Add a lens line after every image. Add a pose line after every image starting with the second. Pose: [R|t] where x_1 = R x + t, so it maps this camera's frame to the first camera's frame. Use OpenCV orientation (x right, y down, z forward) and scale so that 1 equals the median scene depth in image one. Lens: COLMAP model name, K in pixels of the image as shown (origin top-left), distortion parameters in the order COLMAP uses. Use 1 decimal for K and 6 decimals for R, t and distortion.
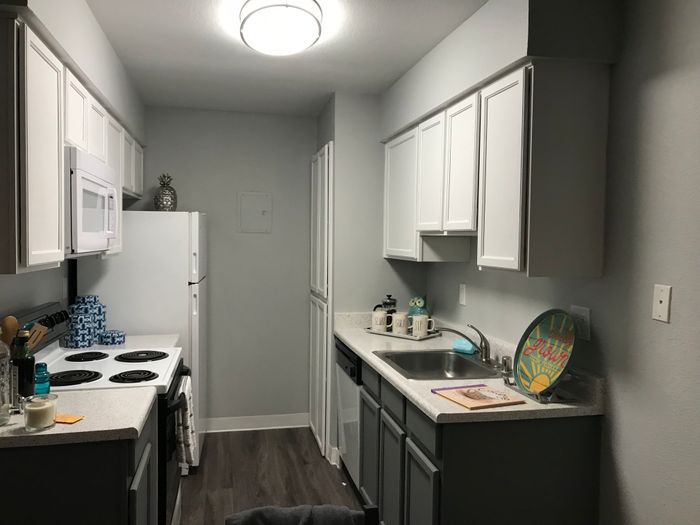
lens RADIAL K [[575.7, 0, 350.0], [0, 575.7, 262.5], [0, 0, 1]] dist [0.003760, -0.012502]
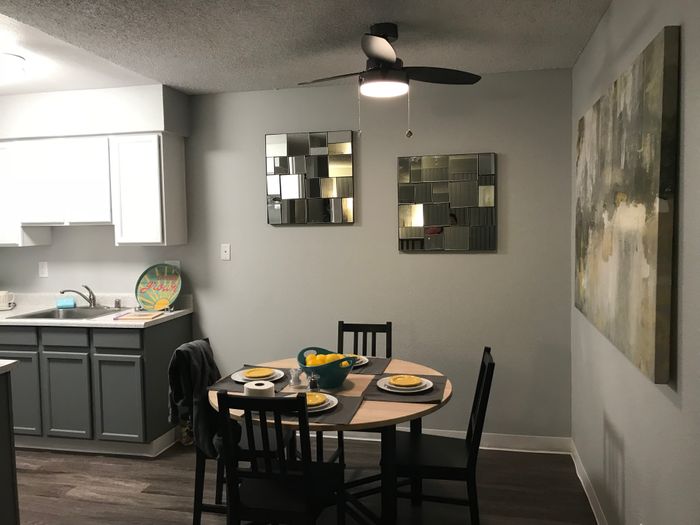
lens RADIAL K [[572.2, 0, 351.0], [0, 572.2, 265.3], [0, 0, 1]] dist [0.009323, -0.049651]
pose [[0.419740, -0.085721, 0.903587, -0.872655], [0.062367, 0.995901, 0.065508, 0.003579], [-0.905499, 0.028857, 0.423366, -0.269598]]
